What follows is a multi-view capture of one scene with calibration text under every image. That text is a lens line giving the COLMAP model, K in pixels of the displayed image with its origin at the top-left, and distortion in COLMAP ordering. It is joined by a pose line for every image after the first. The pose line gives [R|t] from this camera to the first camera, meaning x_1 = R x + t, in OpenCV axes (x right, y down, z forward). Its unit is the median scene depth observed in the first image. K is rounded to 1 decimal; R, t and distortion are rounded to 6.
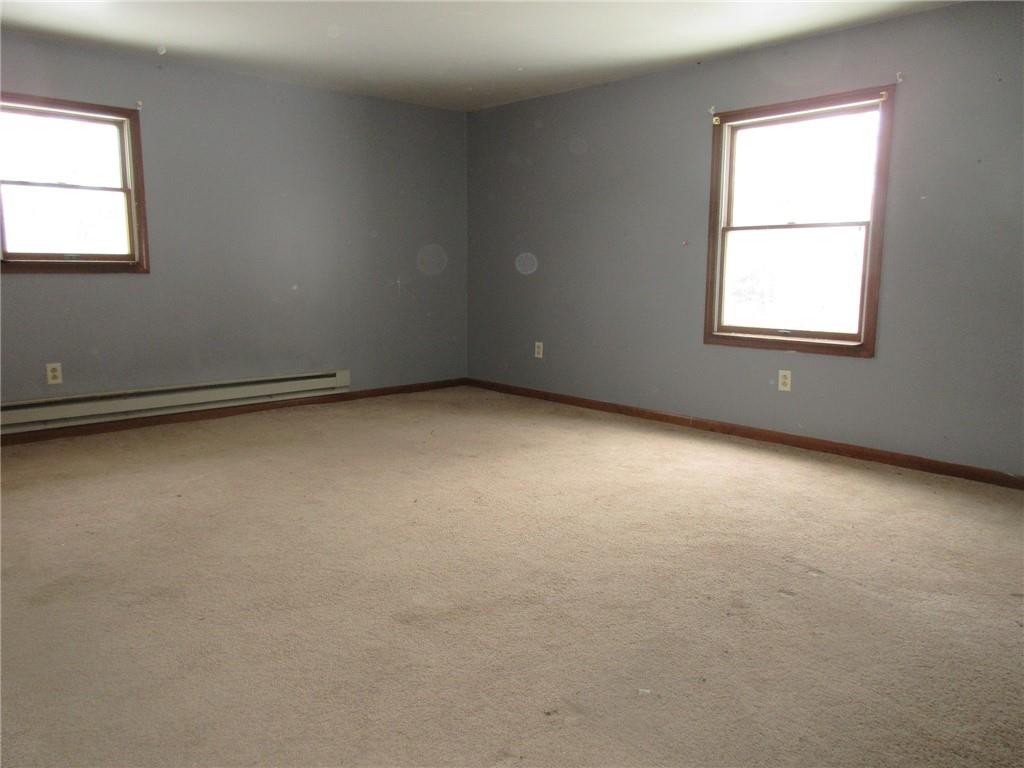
lens RADIAL K [[767.4, 0, 512.0], [0, 767.4, 384.0], [0, 0, 1]] dist [0.004404, 0.002138]
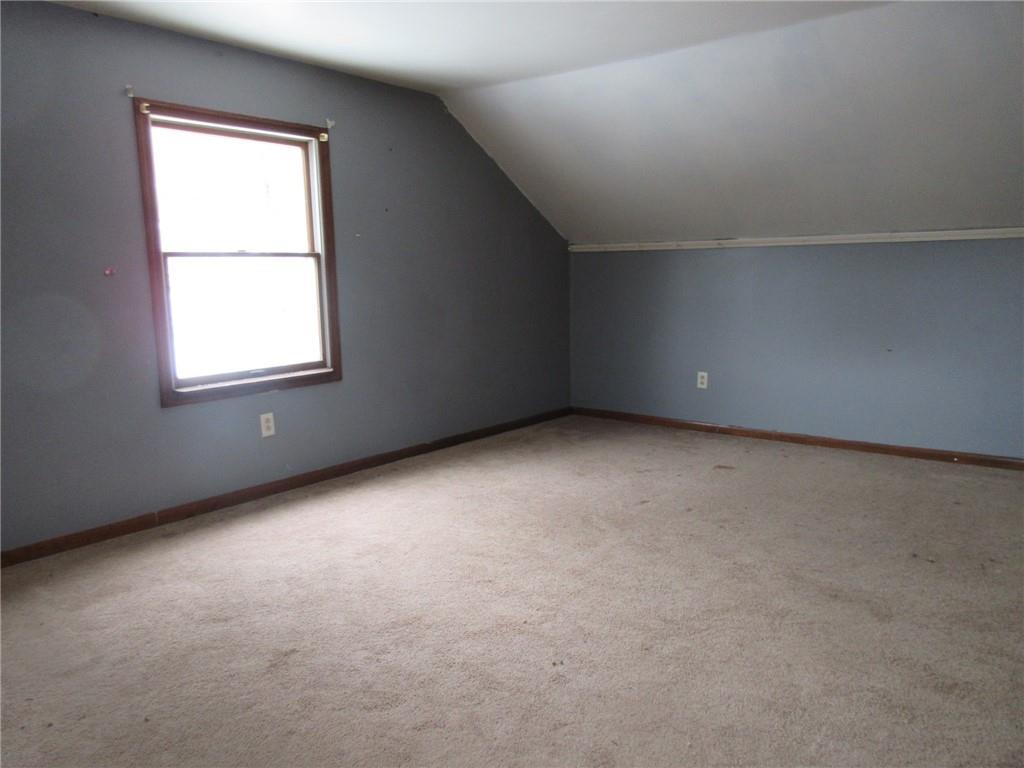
lens RADIAL K [[767.4, 0, 512.0], [0, 767.4, 384.0], [0, 0, 1]] dist [0.004404, 0.002138]
pose [[-0.154536, -0.142907, 0.977597, -0.611851], [0.170207, 0.970839, 0.168825, -0.167505], [-0.973216, 0.192483, -0.125705, 0.893241]]
